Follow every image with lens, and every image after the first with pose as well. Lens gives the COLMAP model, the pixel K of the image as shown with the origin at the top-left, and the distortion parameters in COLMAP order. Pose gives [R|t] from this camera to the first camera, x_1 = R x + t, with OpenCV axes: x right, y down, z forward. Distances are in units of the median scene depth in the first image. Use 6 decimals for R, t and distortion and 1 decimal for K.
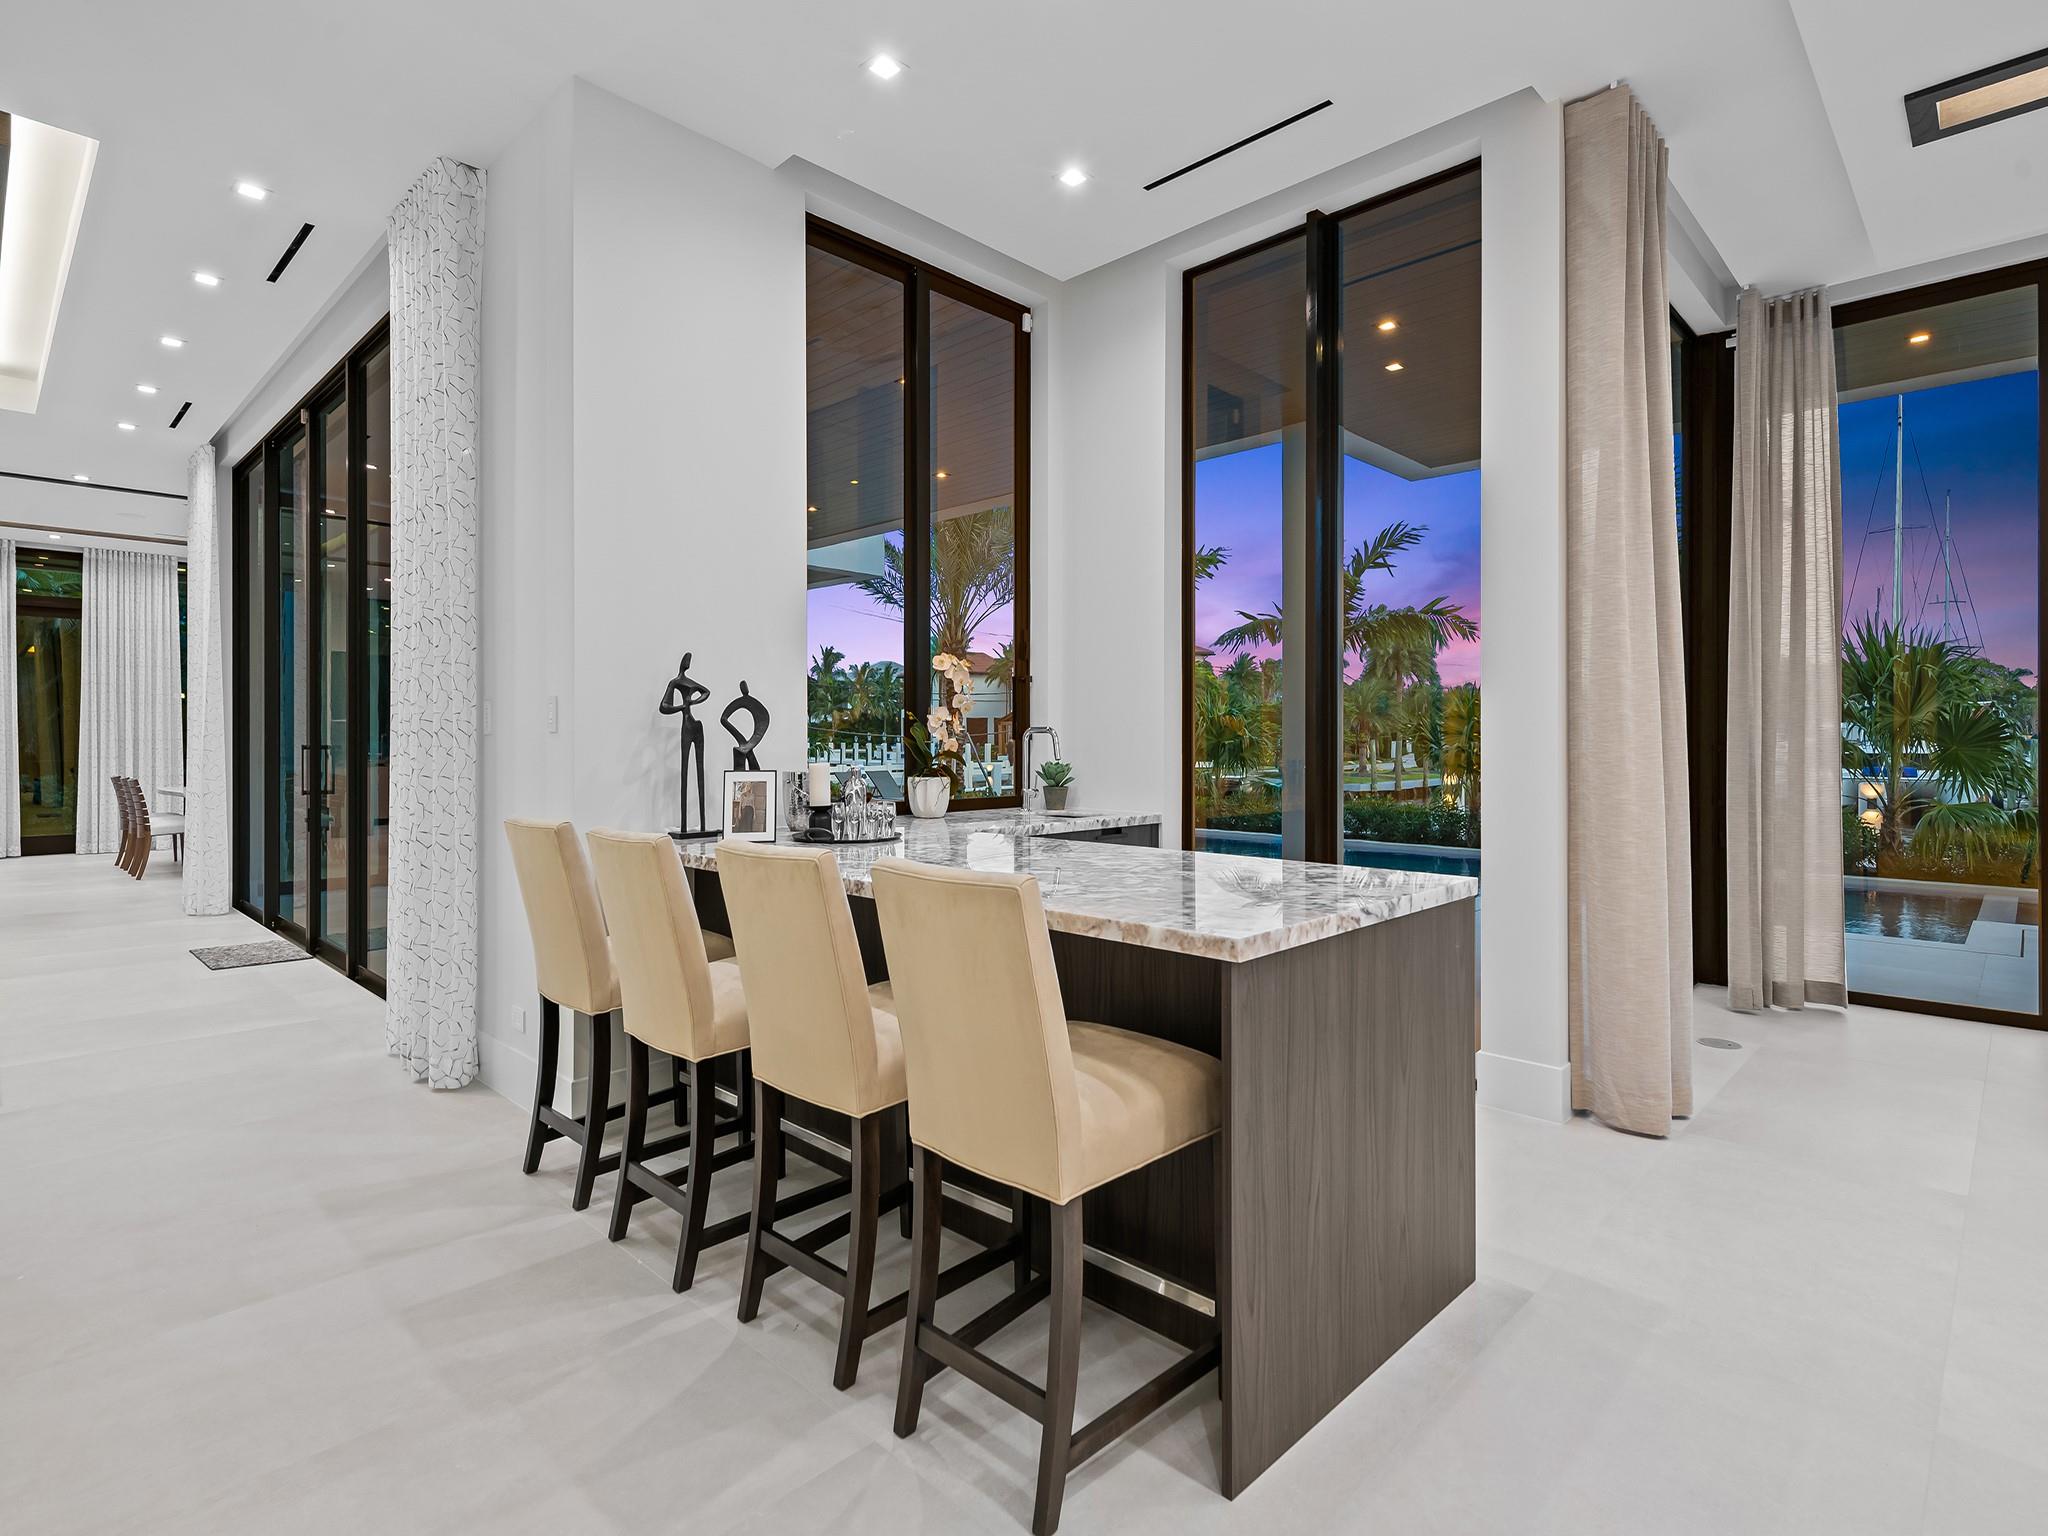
lens RADIAL K [[1068.5, 0, 1024.0], [0, 1068.5, 768.0], [0, 0, 1]] dist [0.000714, -0.000033]
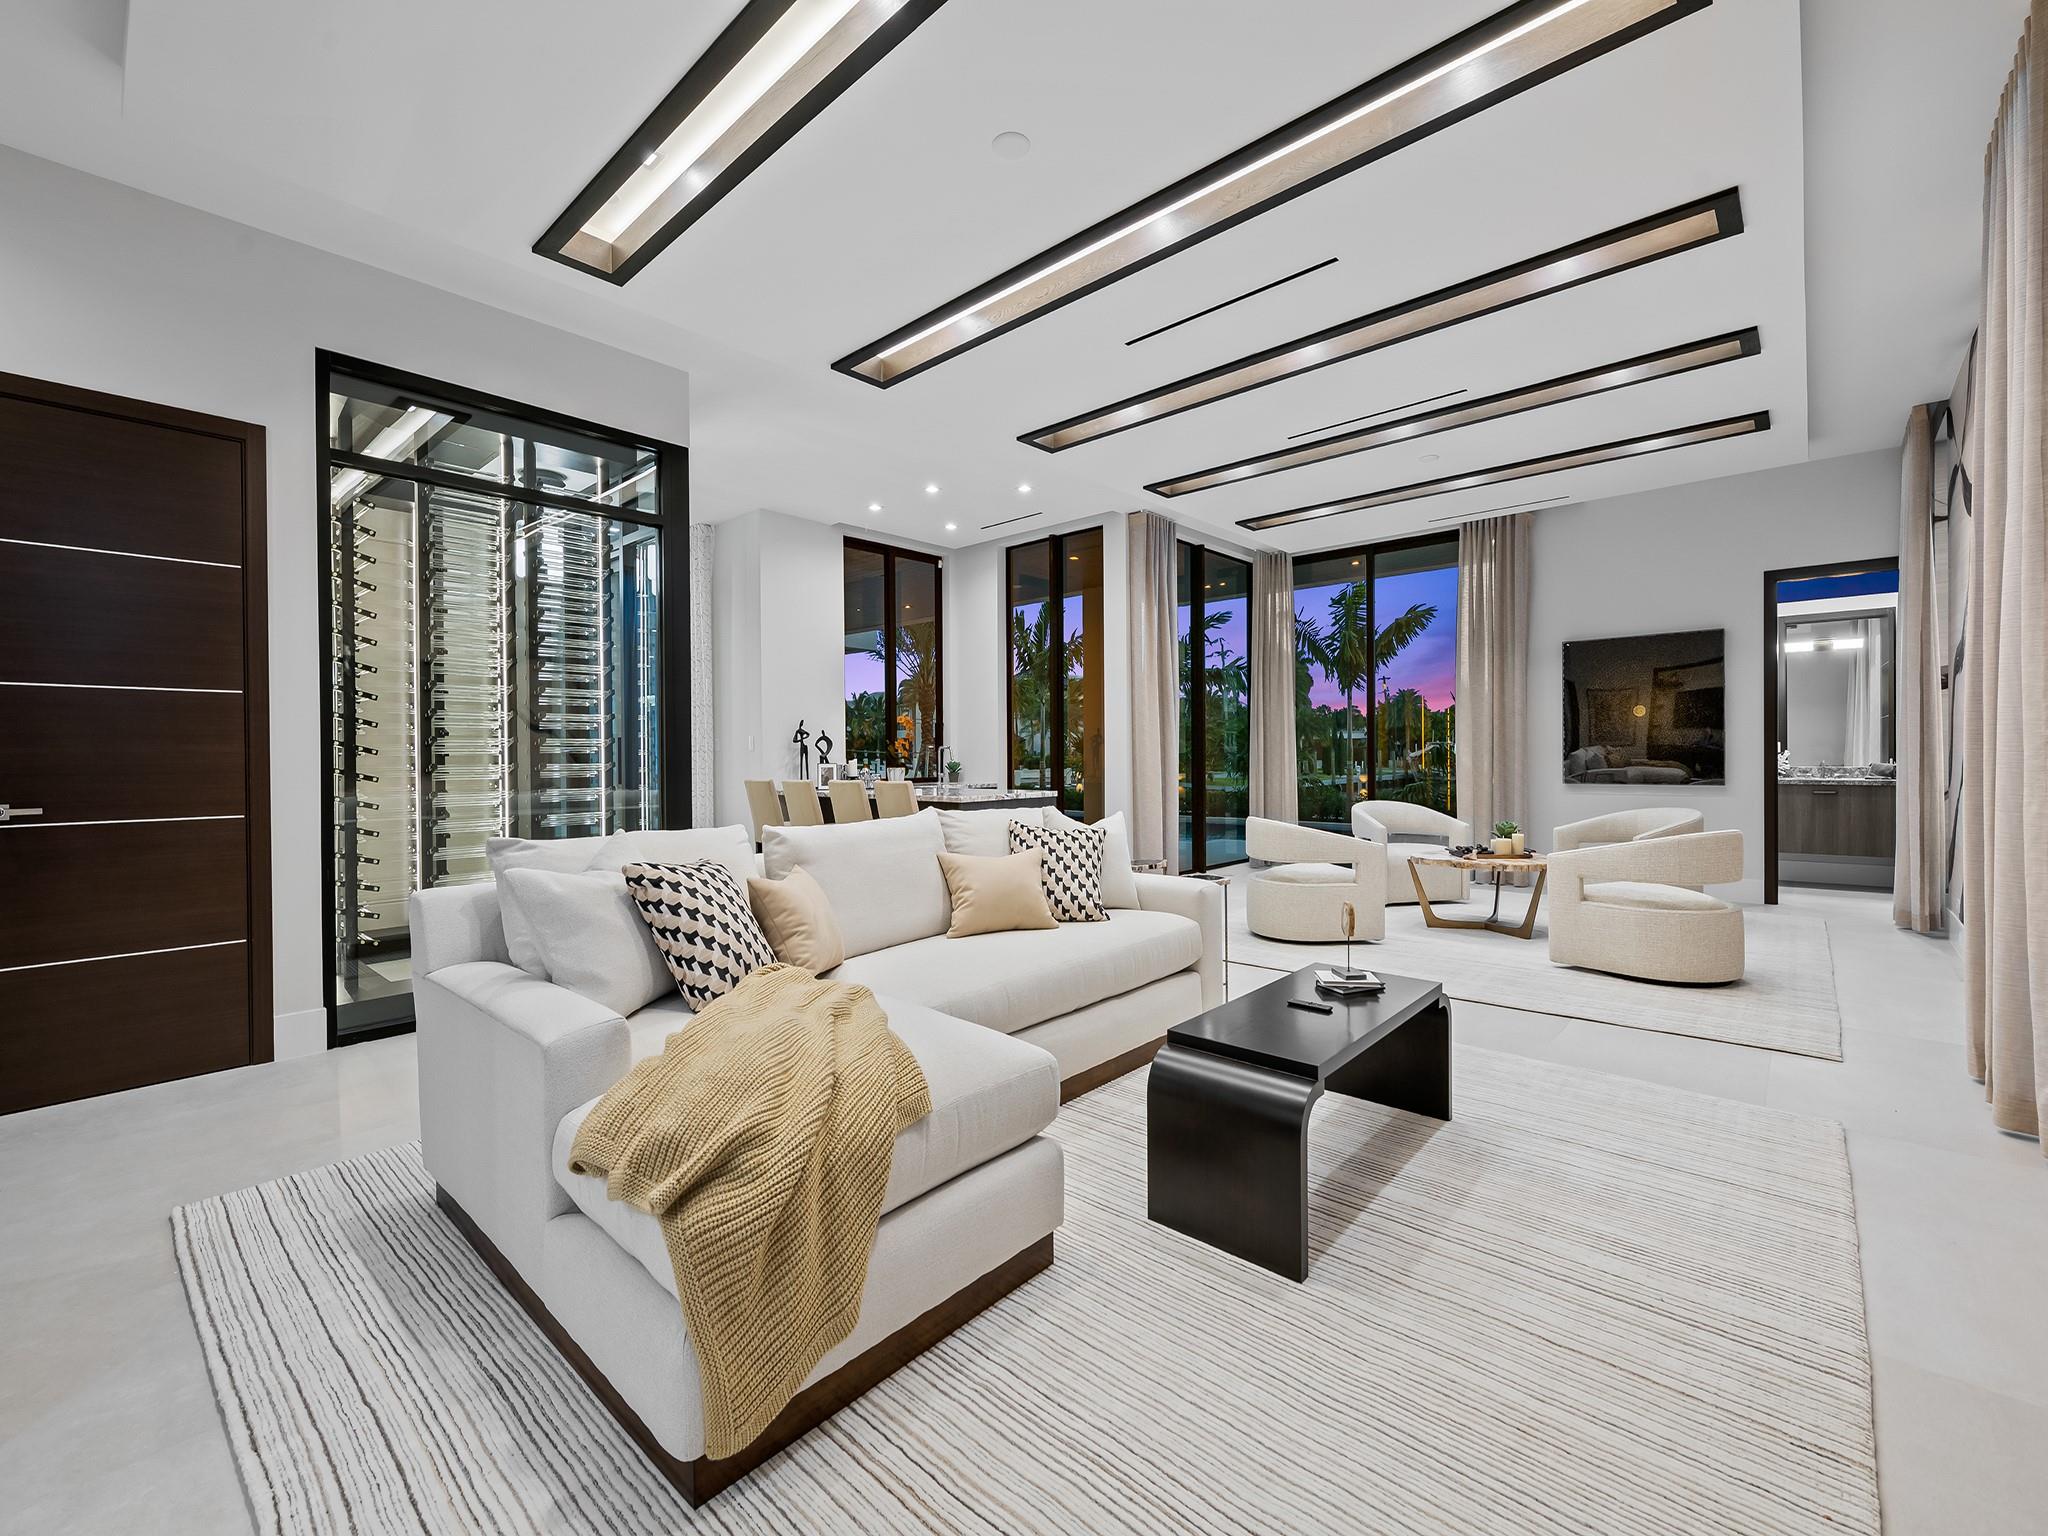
lens RADIAL K [[878.5, 0, 1024.0], [0, 878.5, 768.0], [0, 0, 1]] dist [0.000182, -0.000297]
pose [[0.999404, -0.007061, 0.033797, 0.134926], [0.007411, 0.999920, -0.010236, 0.032419], [-0.033722, 0.010481, 0.999376, -0.994061]]
